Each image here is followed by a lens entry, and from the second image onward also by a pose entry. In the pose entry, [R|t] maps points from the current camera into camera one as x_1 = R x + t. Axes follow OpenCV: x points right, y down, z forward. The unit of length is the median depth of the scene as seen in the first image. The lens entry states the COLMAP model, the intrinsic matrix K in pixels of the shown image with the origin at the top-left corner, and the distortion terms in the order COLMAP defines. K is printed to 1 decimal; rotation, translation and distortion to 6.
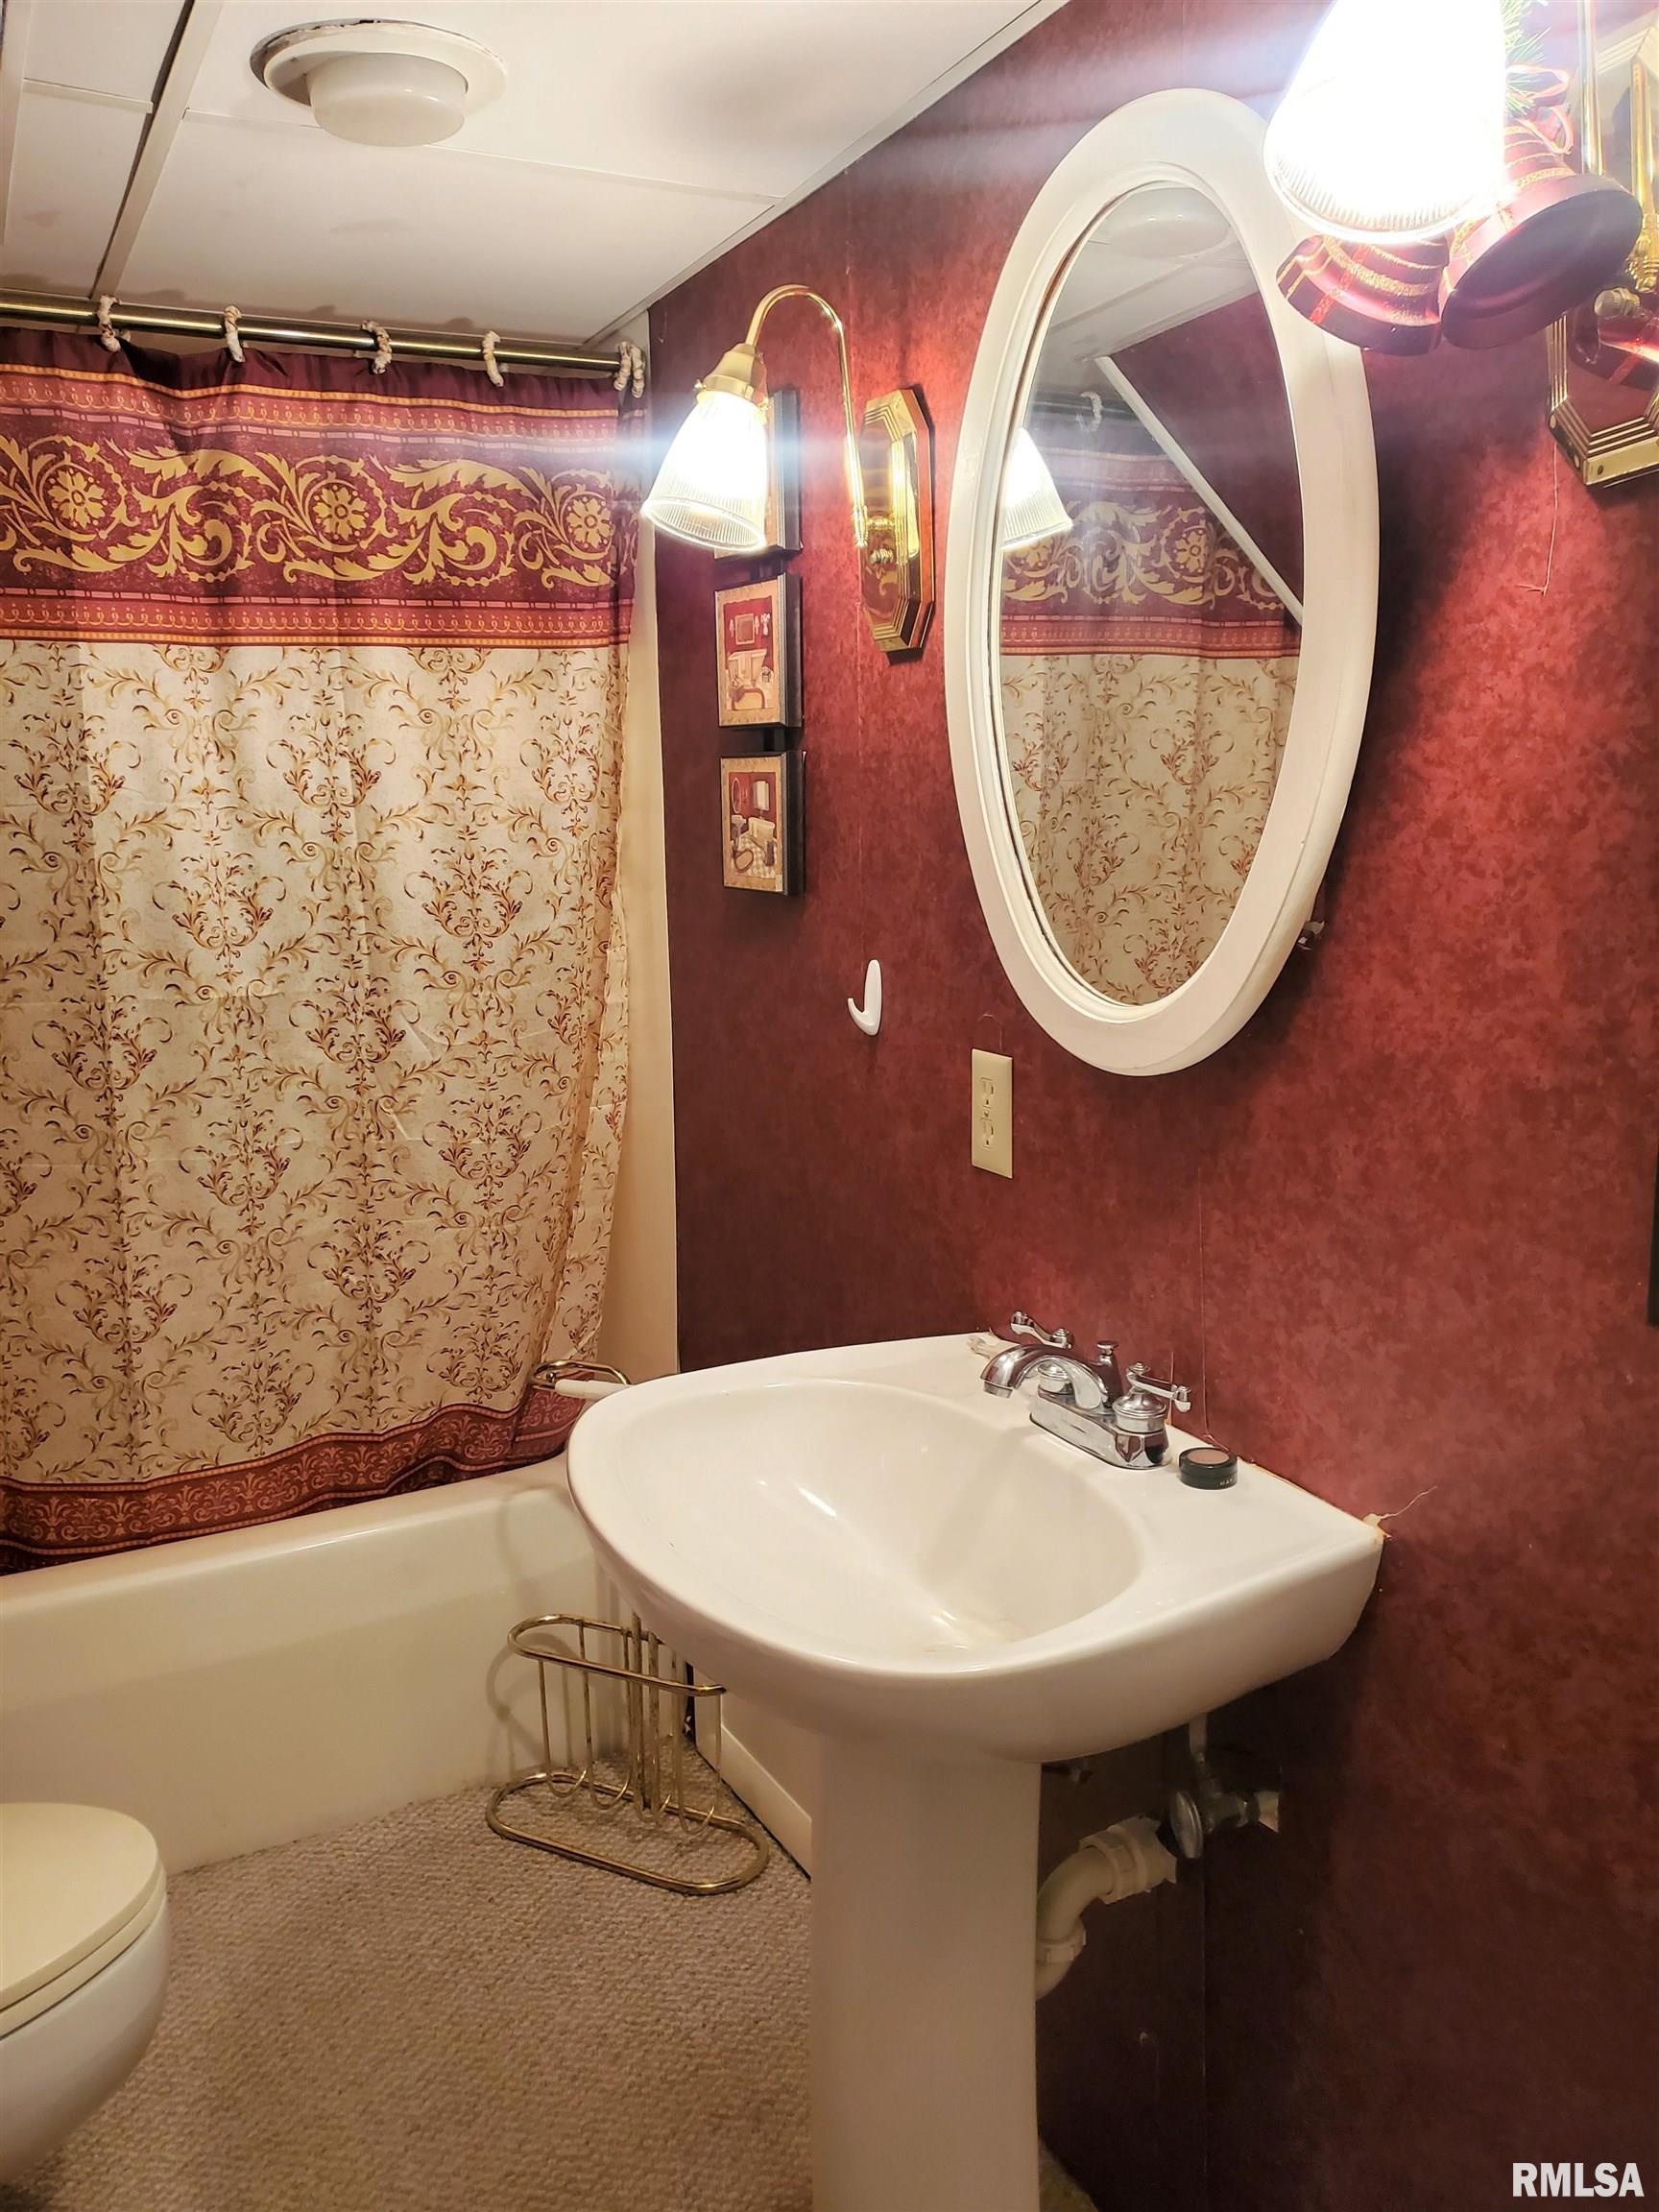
lens RADIAL K [[1670.6, 0, 829.5], [0, 1670.6, 1106.0], [0, 0, 1]] dist [-0.013114, 0.015335]
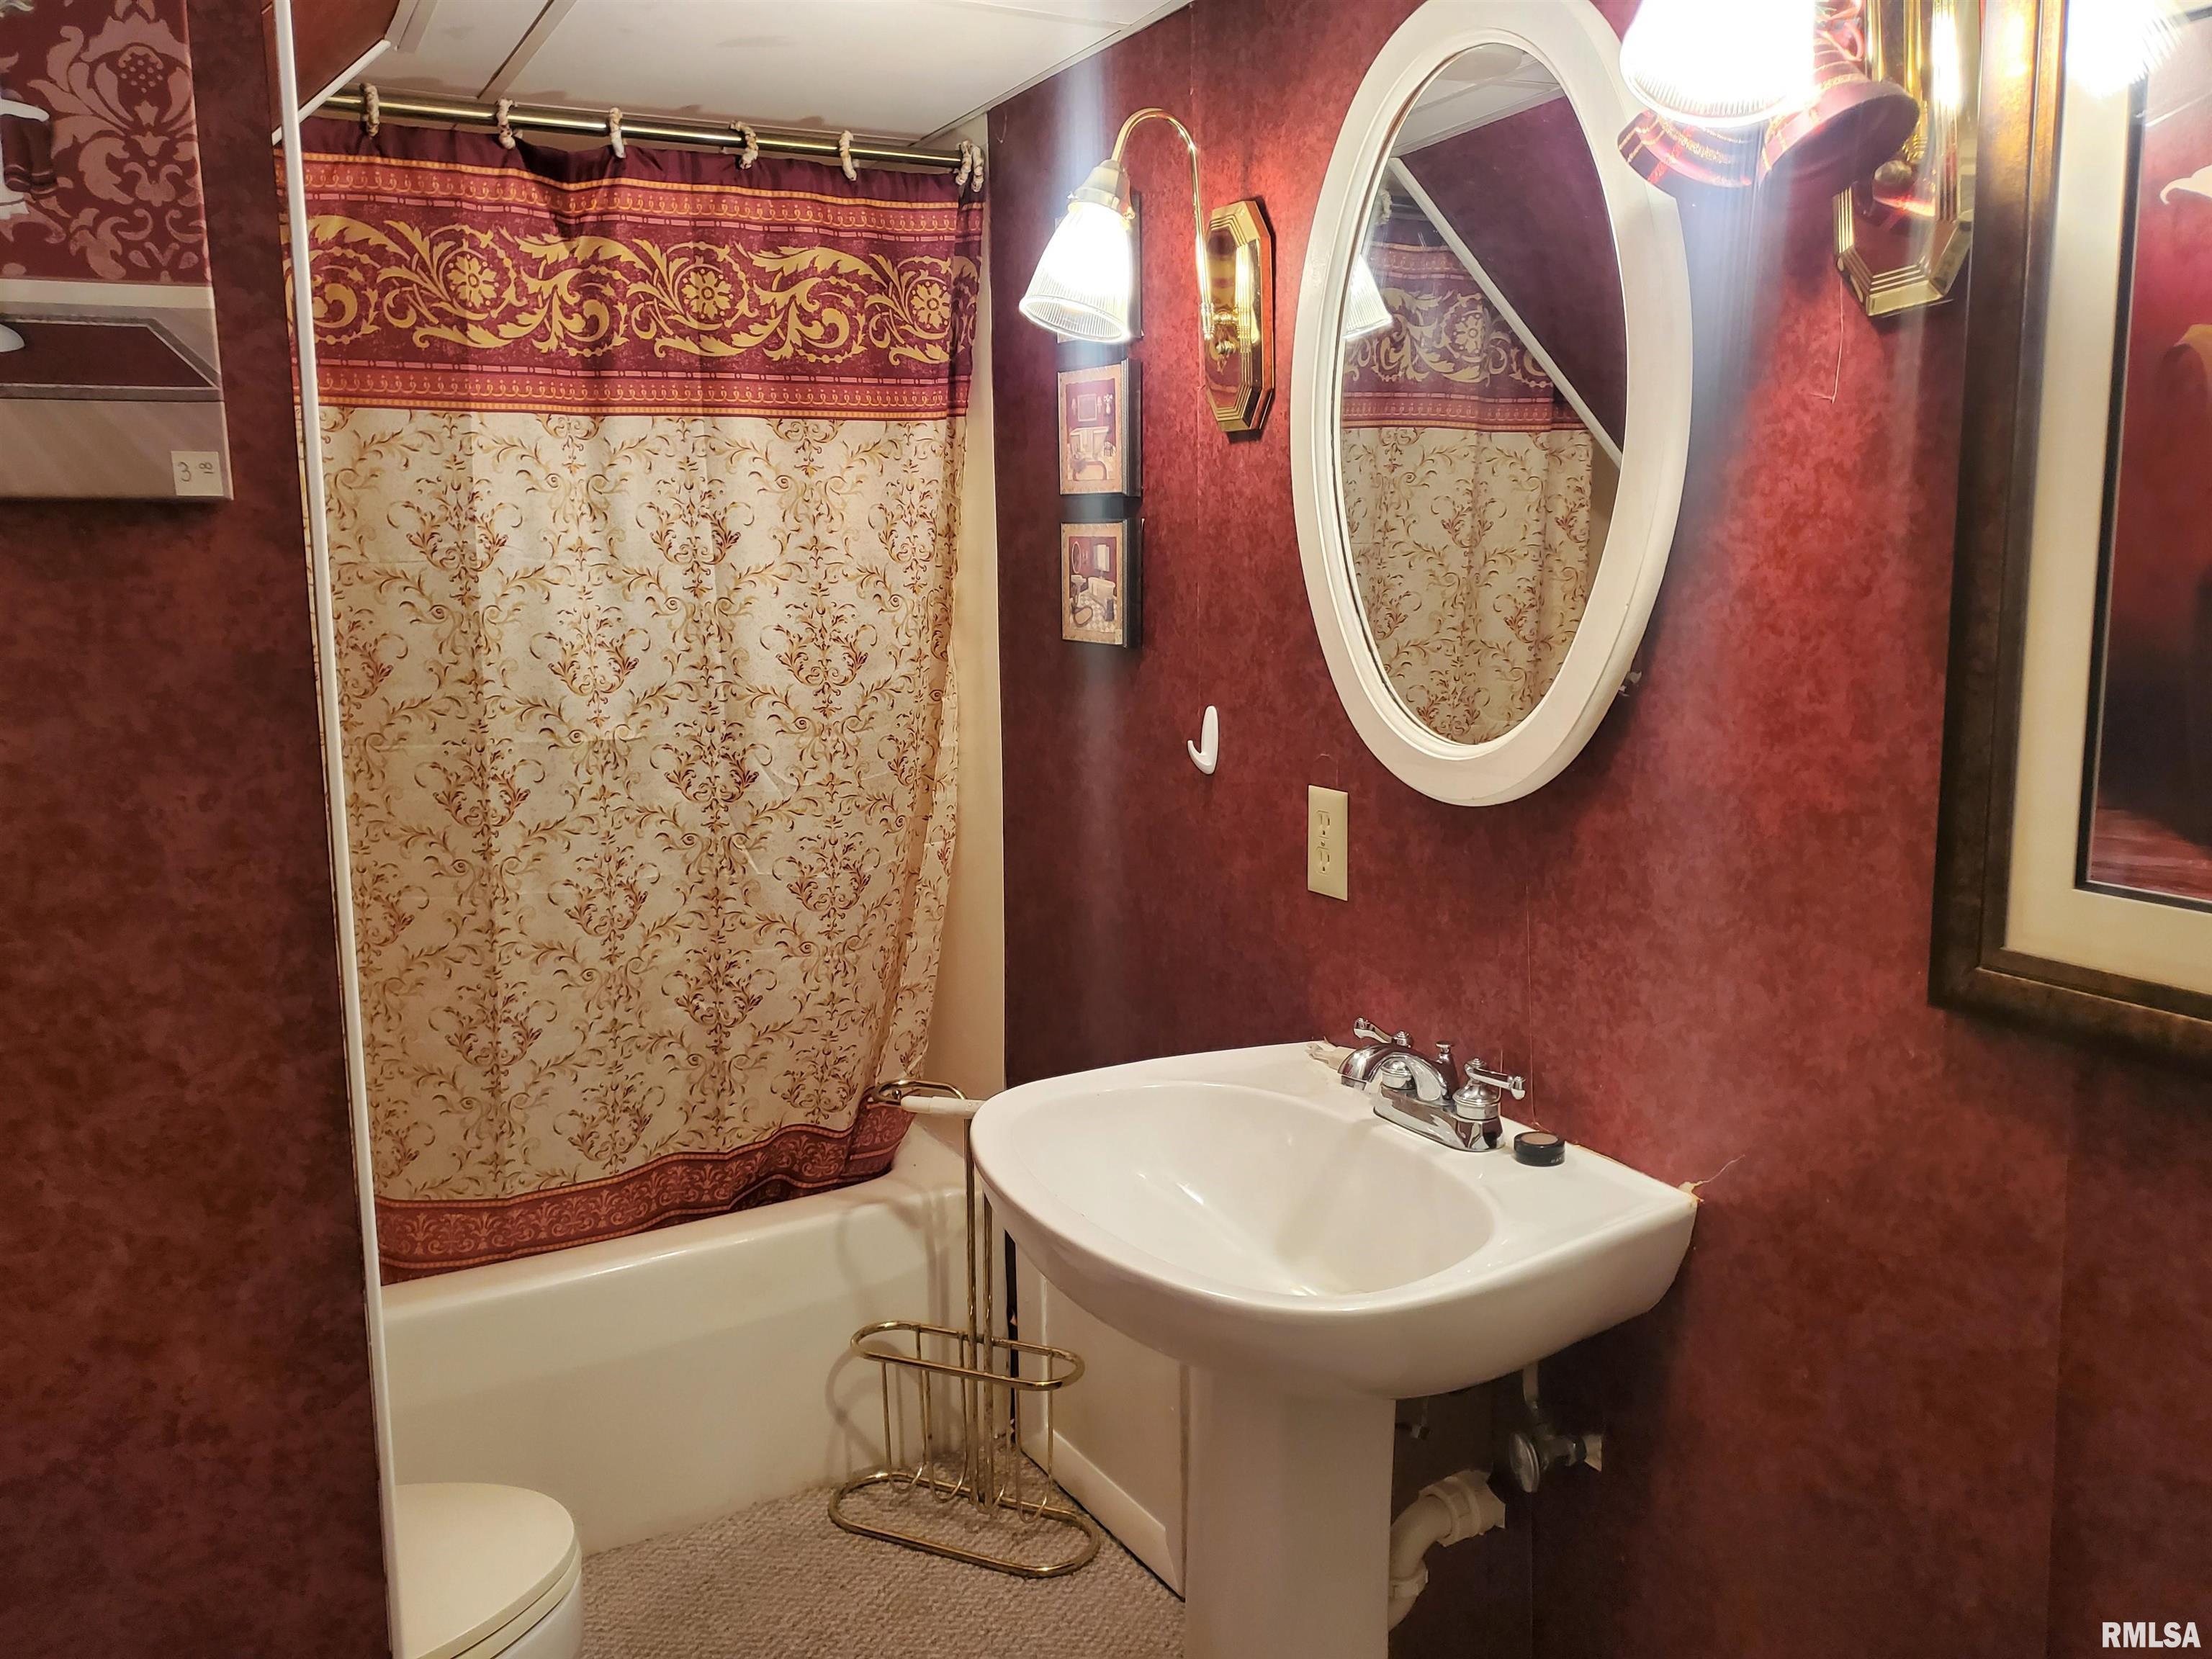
lens RADIAL K [[1709.5, 0, 1106.1], [0, 1709.5, 814.9], [0, 0, 1]] dist [-0.000458, -0.012987]
pose [[0.998930, -0.000976, 0.046237, -0.084471], [0.002251, 0.999618, -0.027529, 0.013524], [-0.046192, 0.027603, 0.998551, -0.111017]]
